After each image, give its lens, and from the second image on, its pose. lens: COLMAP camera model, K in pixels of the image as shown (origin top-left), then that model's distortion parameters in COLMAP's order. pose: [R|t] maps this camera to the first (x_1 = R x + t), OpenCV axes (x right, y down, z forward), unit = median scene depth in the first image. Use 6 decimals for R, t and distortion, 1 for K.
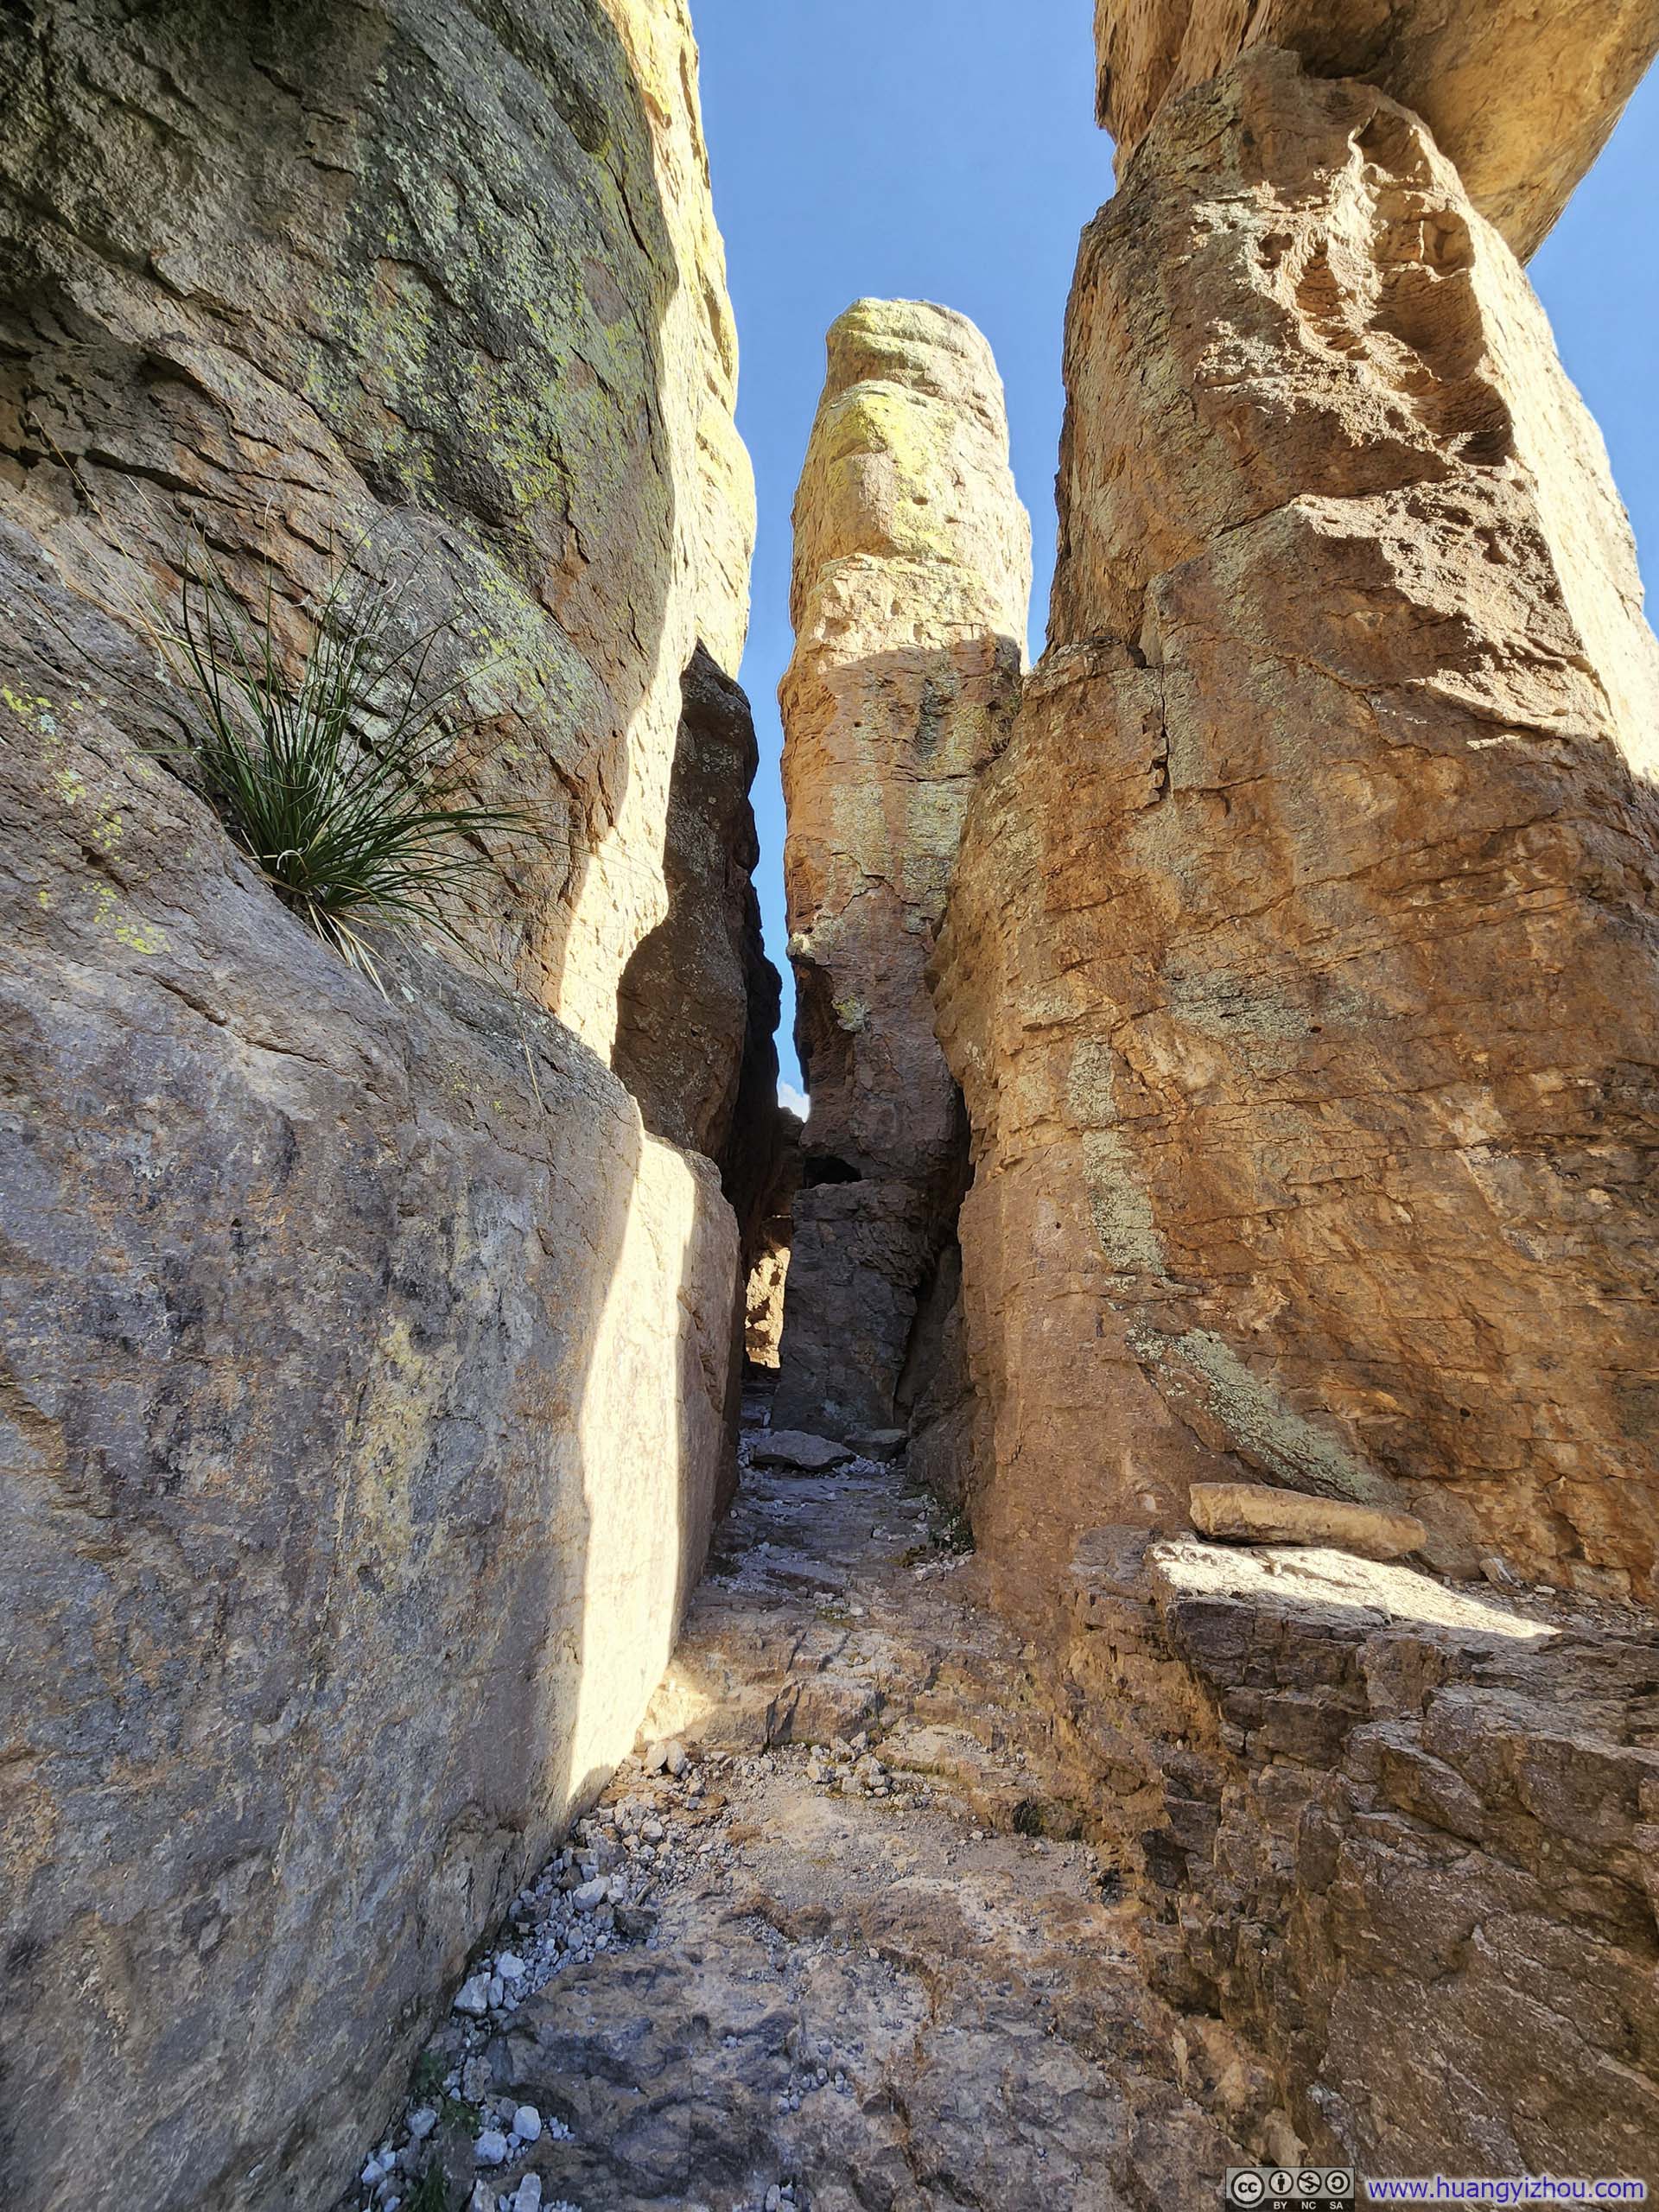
lens RADIAL K [[919.8, 0, 824.6], [0, 919.8, 1108.4], [0, 0, 1]] dist [0.000508, -0.000691]
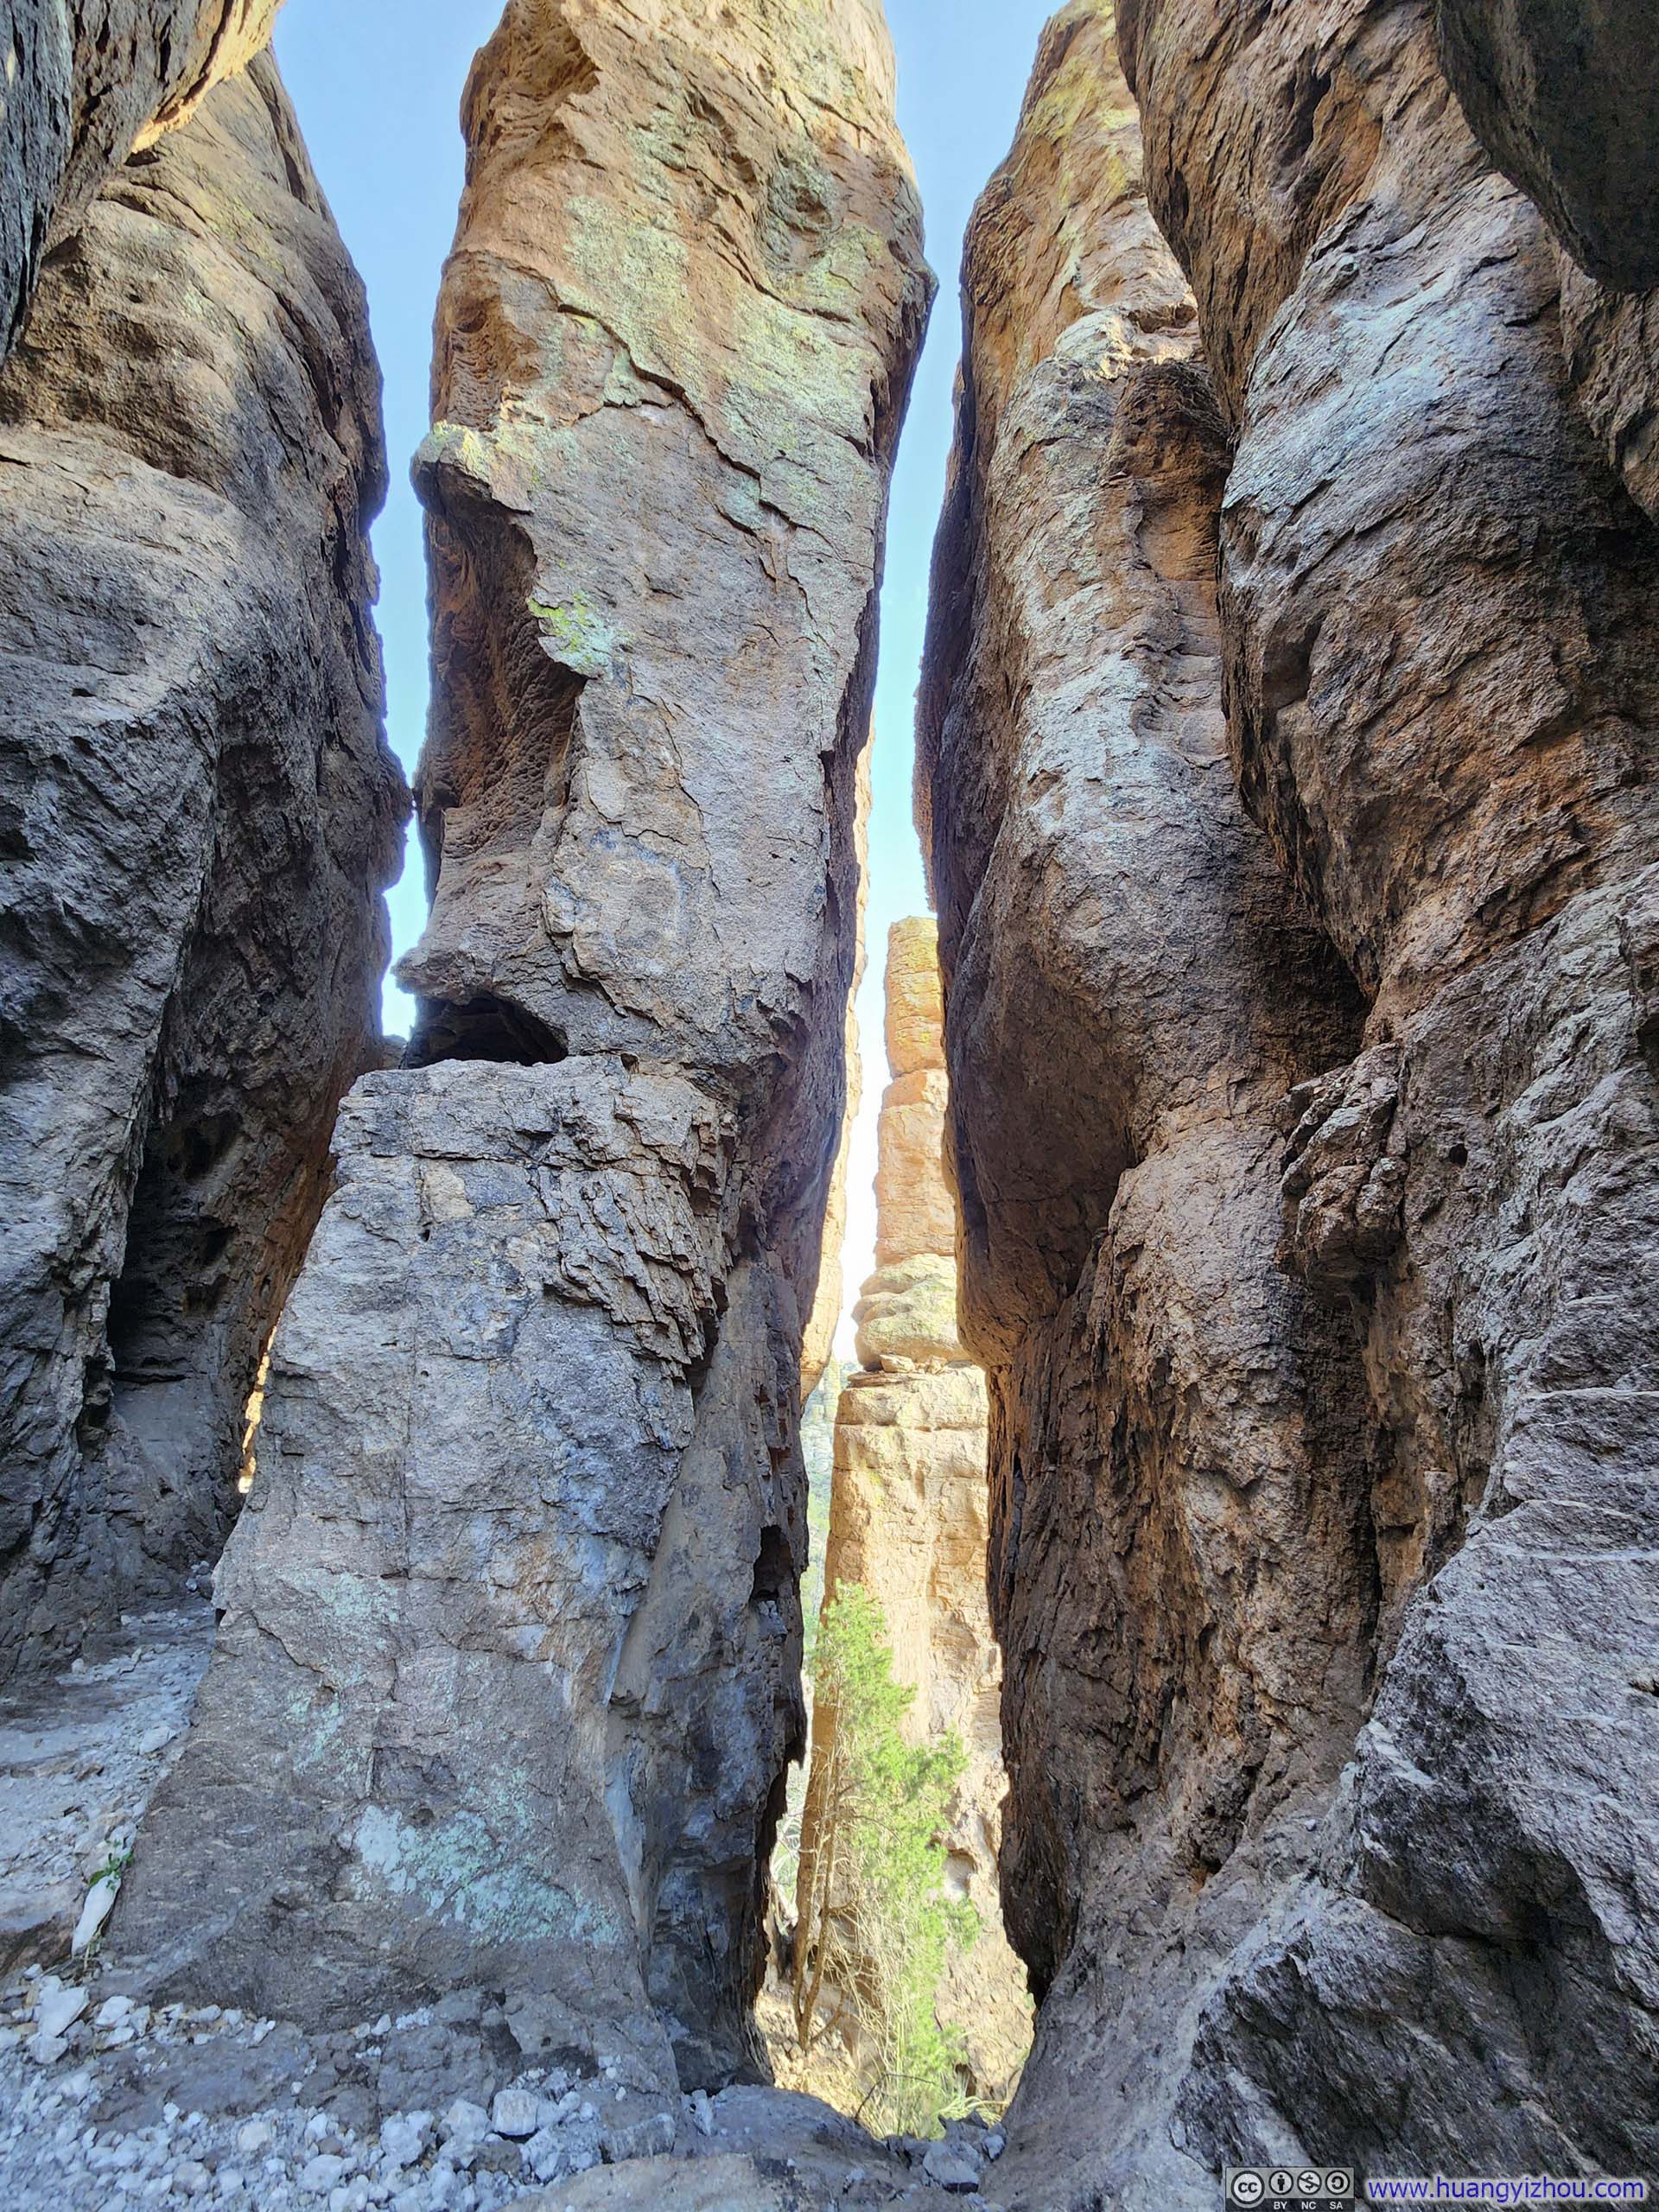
lens RADIAL K [[919.8, 0, 838.4], [0, 919.8, 1114.2], [0, 0, 1]] dist [0.000508, -0.000691]
pose [[0.921911, 0.102093, 0.373706, 0.005089], [-0.083940, 0.994376, -0.064578, 0.094310], [-0.378197, 0.028166, 0.925296, 0.521894]]
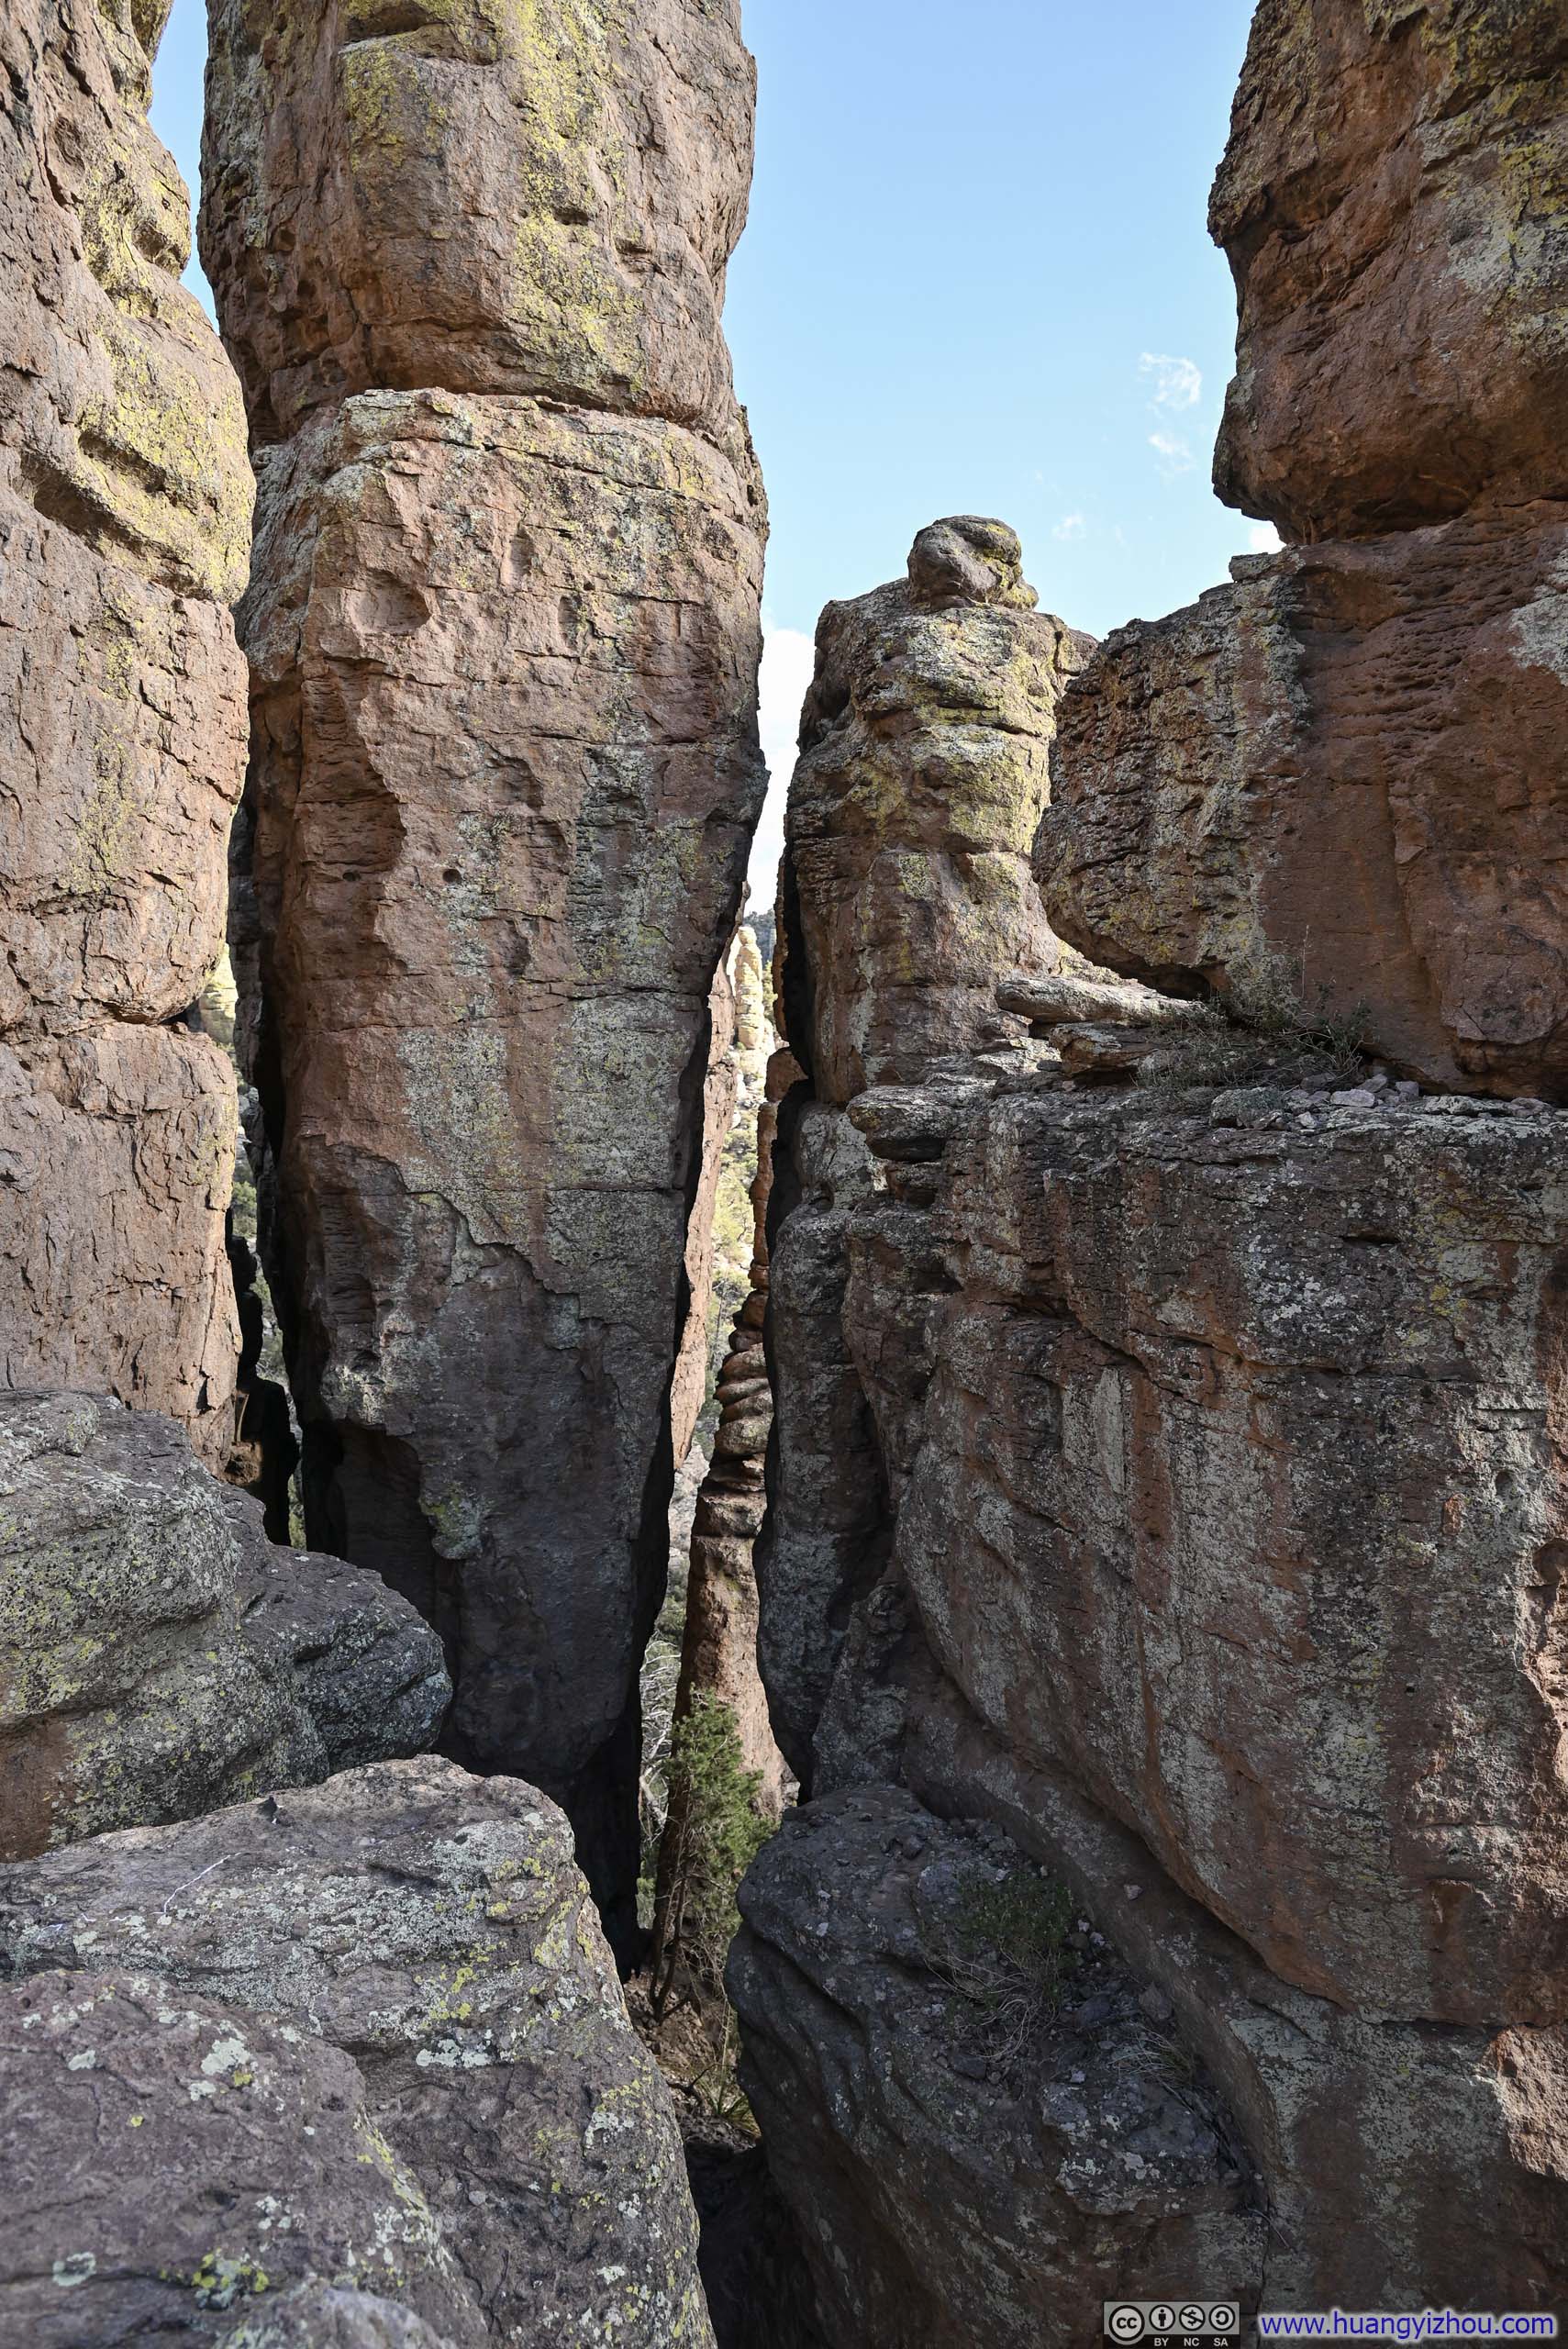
lens RADIAL K [[1632.7, 0, 778.4], [0, 1632.7, 1176.0], [0, 0, 1]] dist [-0.000848, -0.000547]
pose [[0.920153, -0.055134, 0.387658, -0.137356], [-0.102035, 0.922070, 0.373331, -0.579027], [-0.378031, -0.383077, 0.842819, 0.156566]]
